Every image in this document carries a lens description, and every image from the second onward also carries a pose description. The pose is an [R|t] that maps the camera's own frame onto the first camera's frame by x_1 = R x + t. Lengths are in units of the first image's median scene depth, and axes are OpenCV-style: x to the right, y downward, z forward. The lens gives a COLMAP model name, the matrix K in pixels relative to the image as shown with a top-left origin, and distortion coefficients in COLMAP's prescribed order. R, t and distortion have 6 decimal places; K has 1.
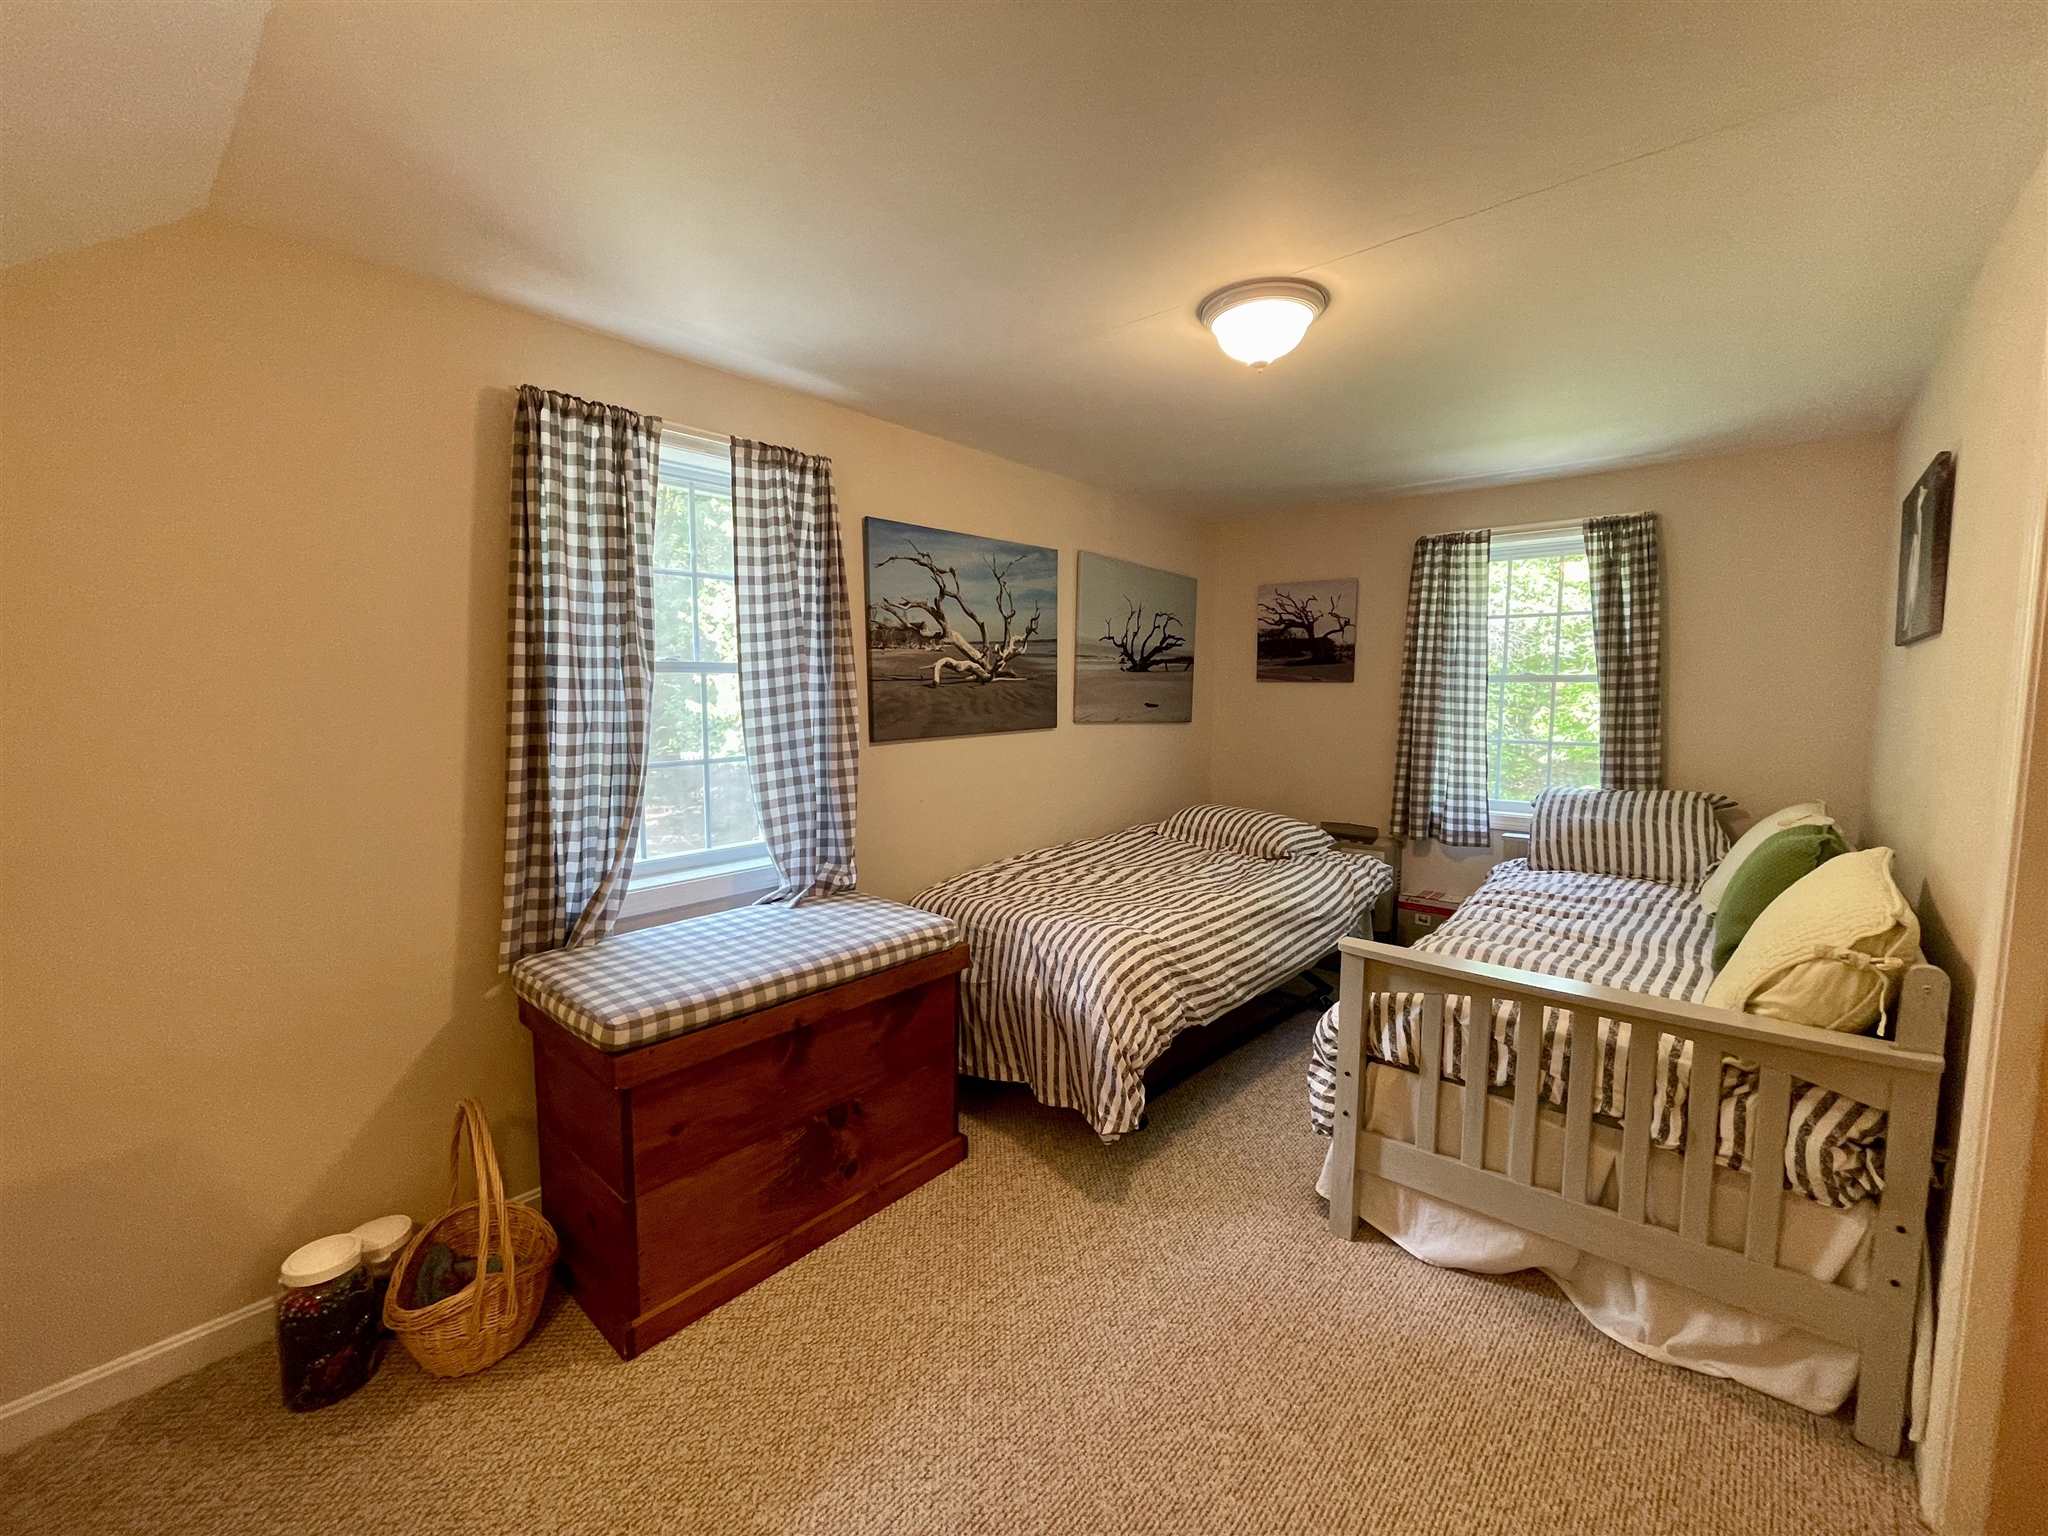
lens RADIAL K [[830.0, 0, 1013.2], [0, 830.0, 762.2], [0, 0, 1]] dist [-0.000670, -0.000443]
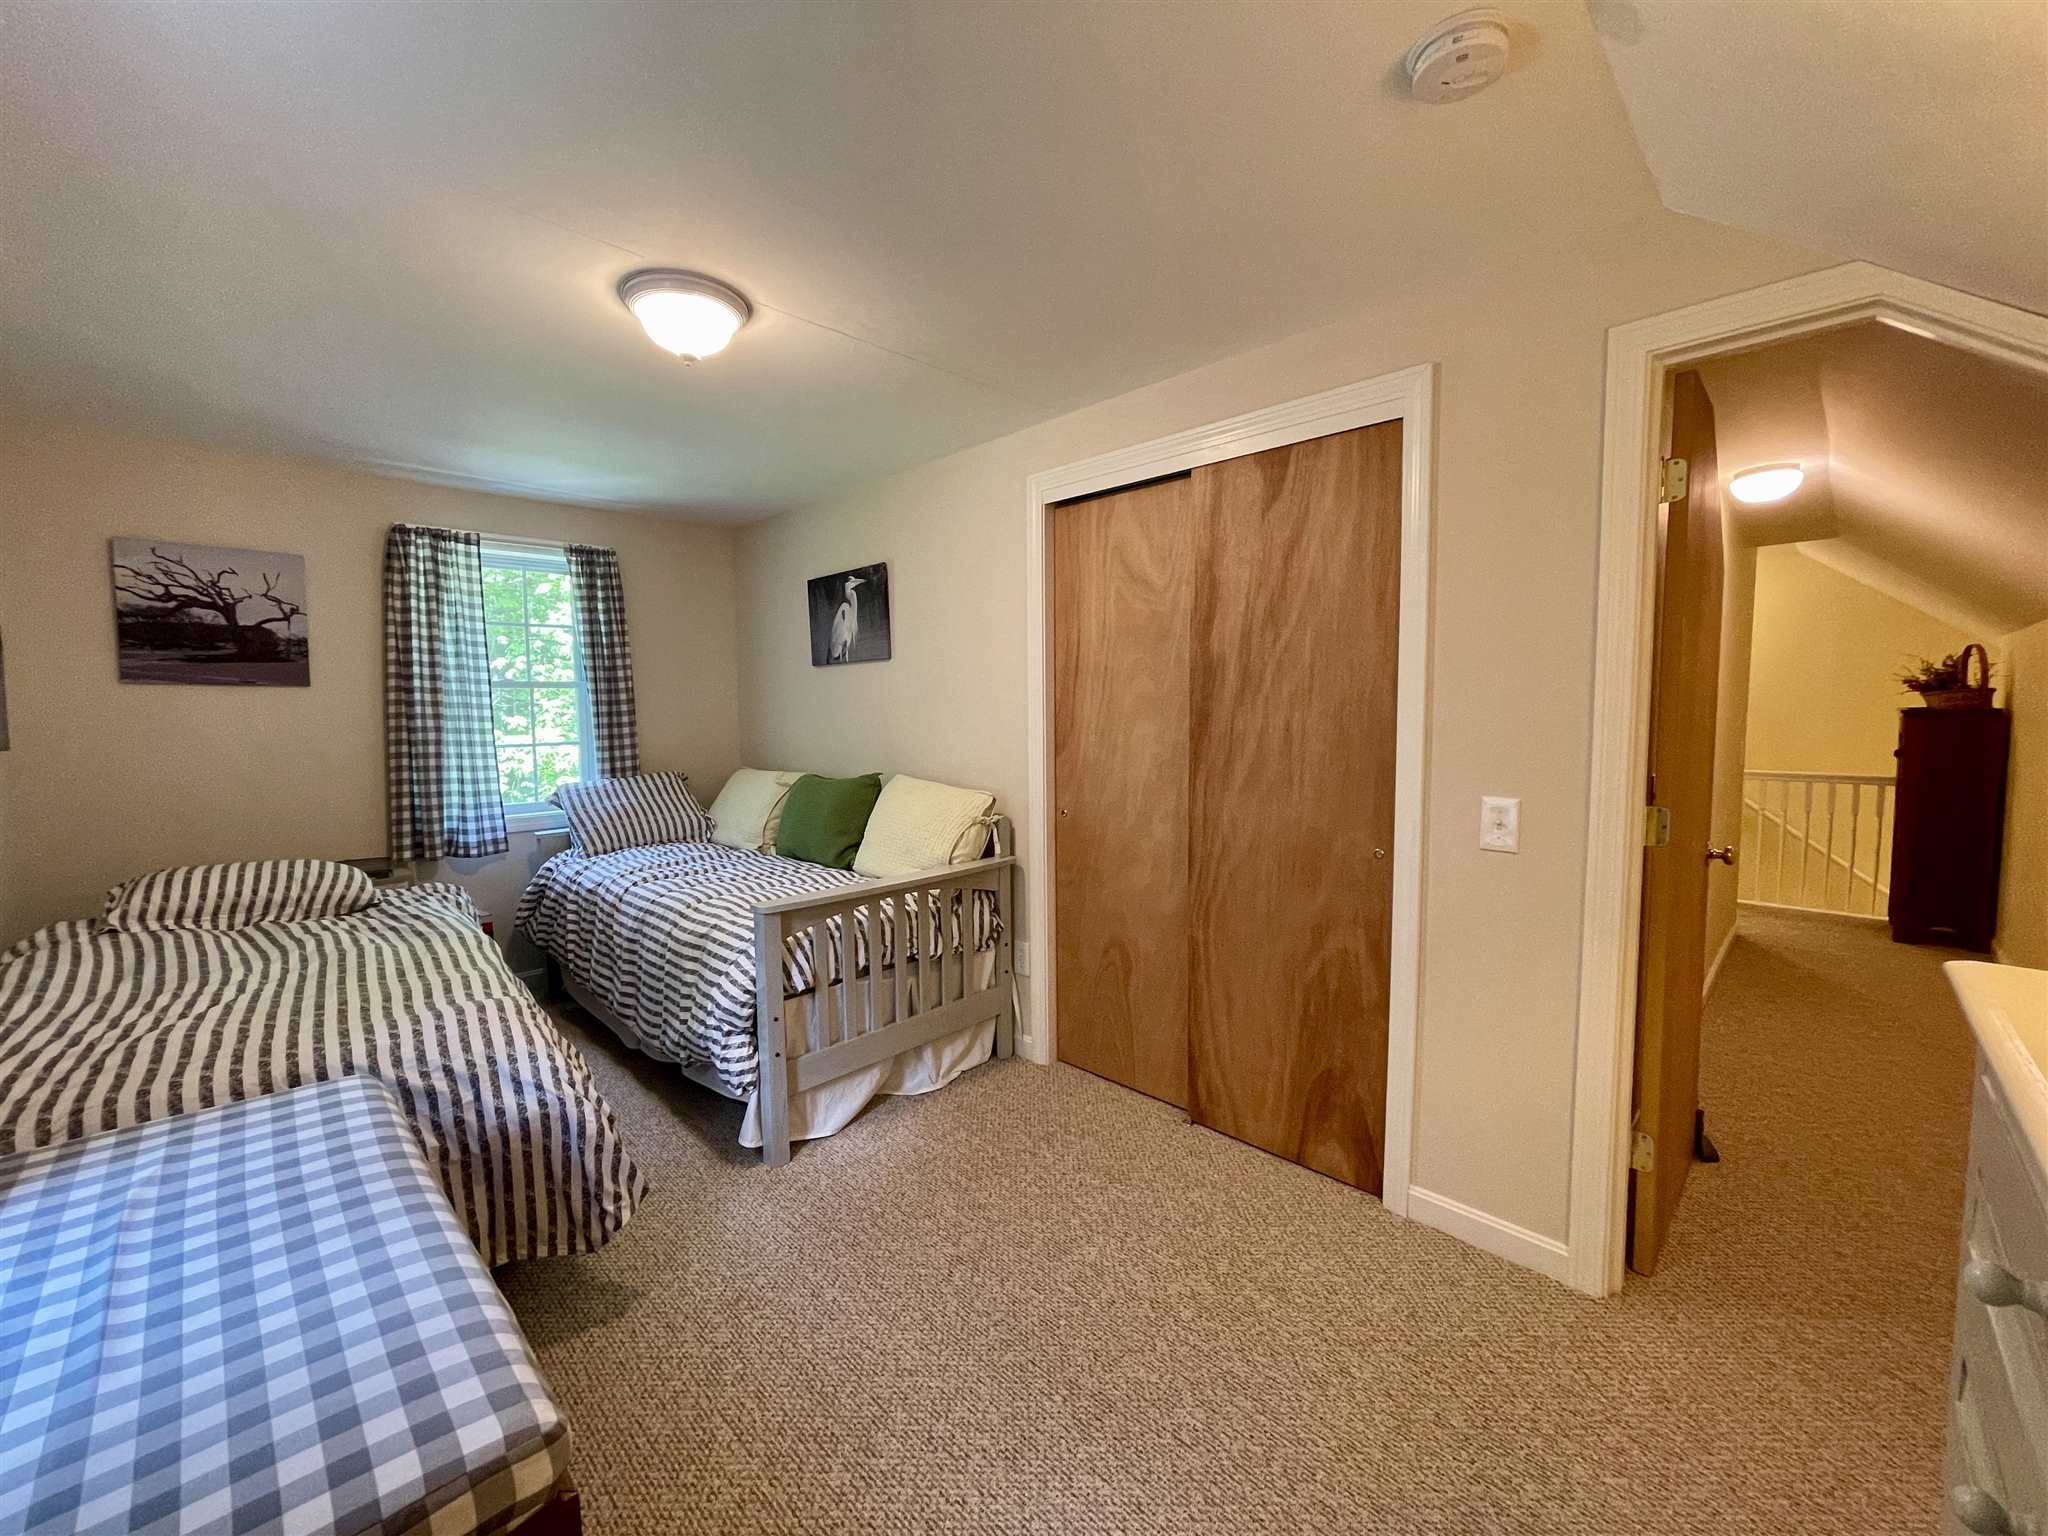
lens RADIAL K [[821.2, 0, 1021.3], [0, 821.2, 755.6], [0, 0, 1]] dist [0.002006, 0.000279]
pose [[0.068638, -0.066311, 0.995435, -0.381246], [0.100528, 0.993170, 0.059228, -0.009595], [-0.992564, 0.096004, 0.074835, 0.310857]]
